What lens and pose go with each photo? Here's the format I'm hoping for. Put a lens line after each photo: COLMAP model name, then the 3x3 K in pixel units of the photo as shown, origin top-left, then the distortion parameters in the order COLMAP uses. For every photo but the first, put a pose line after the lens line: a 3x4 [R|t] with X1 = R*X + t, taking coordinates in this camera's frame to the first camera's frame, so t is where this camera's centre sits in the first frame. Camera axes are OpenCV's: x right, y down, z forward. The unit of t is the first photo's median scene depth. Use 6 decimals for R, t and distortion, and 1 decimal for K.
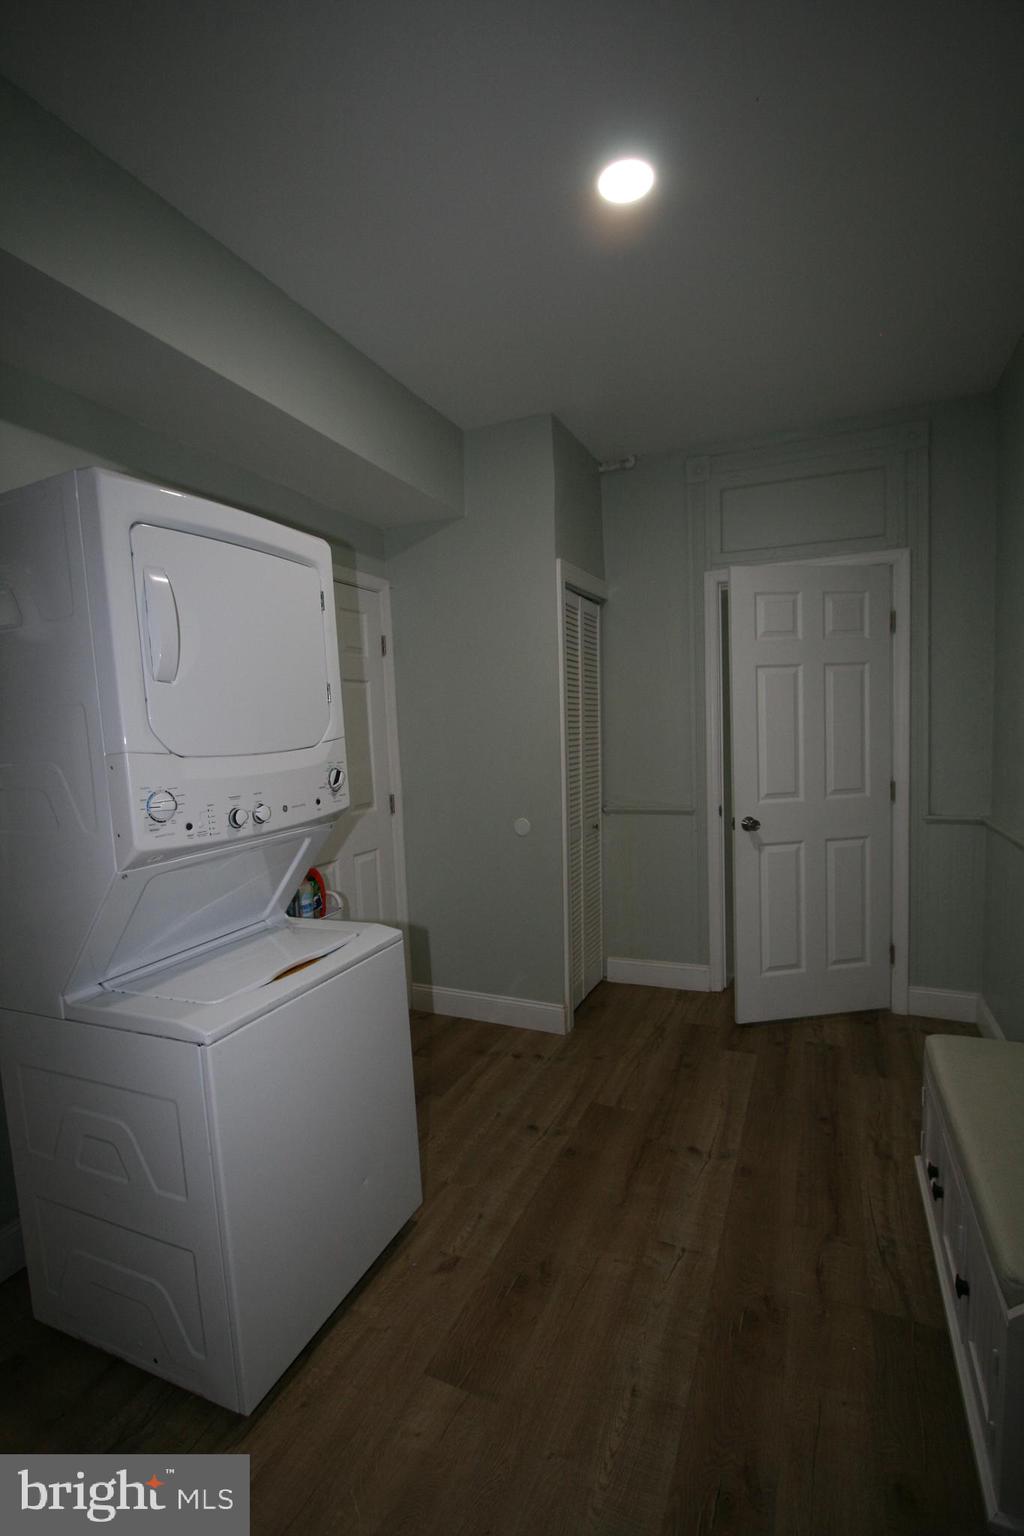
lens RADIAL K [[715.4, 0, 503.0], [0, 715.4, 773.8], [0, 0, 1]] dist [-0.020592, 0.004012]
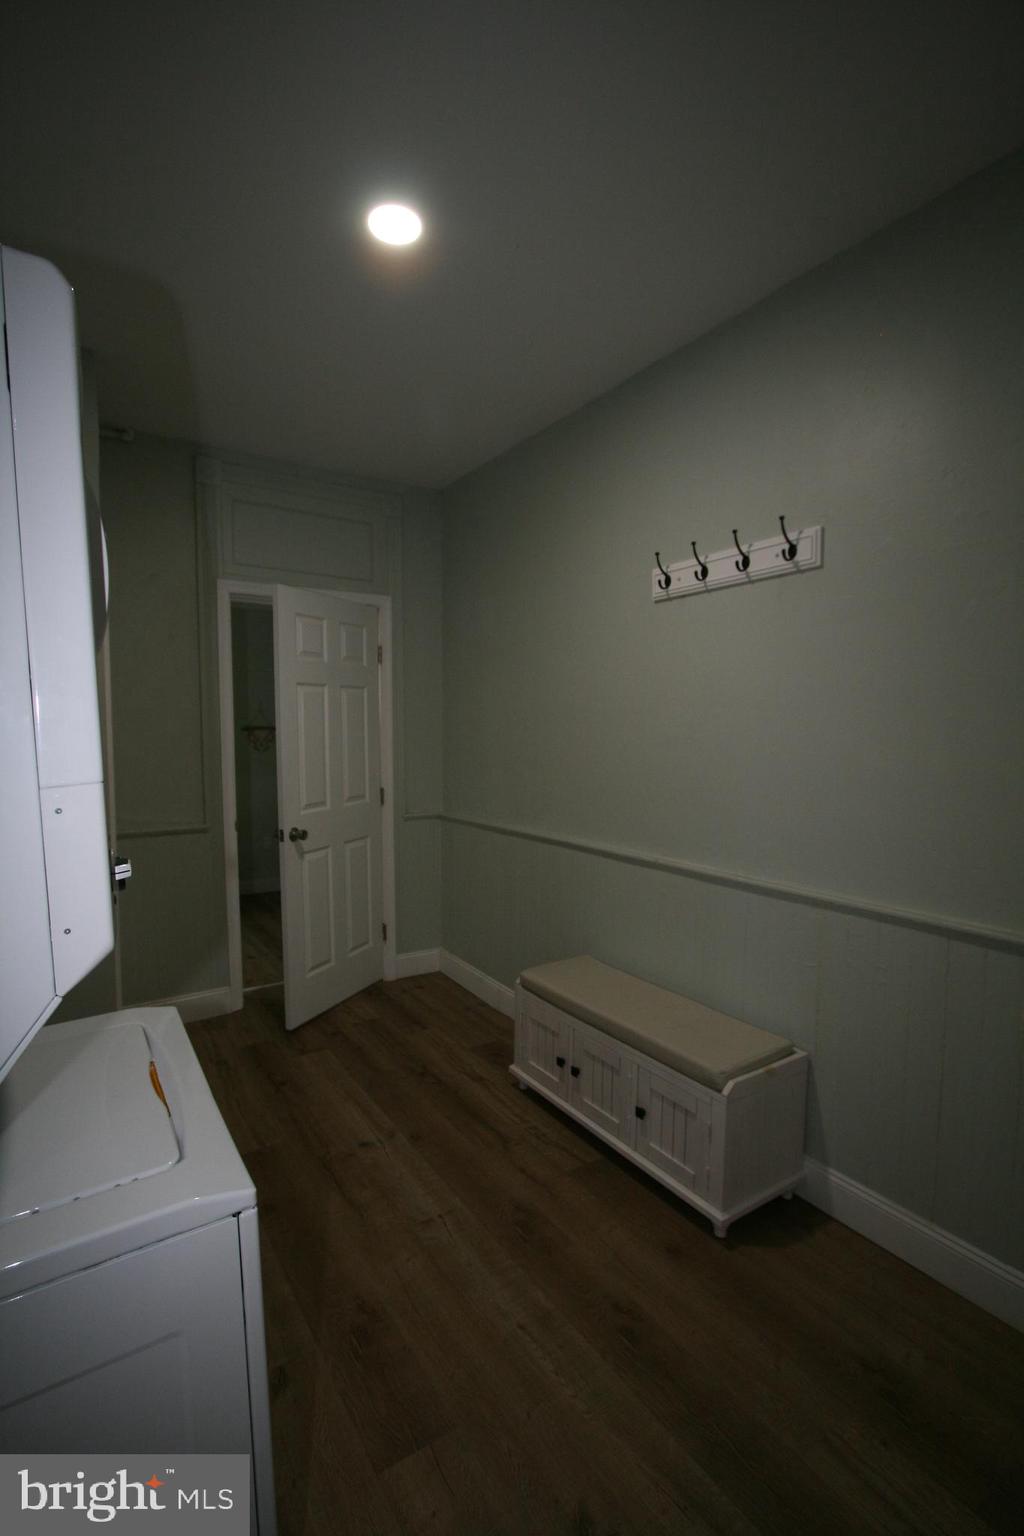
lens RADIAL K [[715.4, 0, 504.5], [0, 715.4, 774.0], [0, 0, 1]] dist [-0.020592, 0.004012]
pose [[0.542238, -0.022528, 0.839923, -0.361148], [0.038121, 0.999271, 0.002191, -0.008005], [-0.839360, 0.030831, 0.542701, 0.177930]]
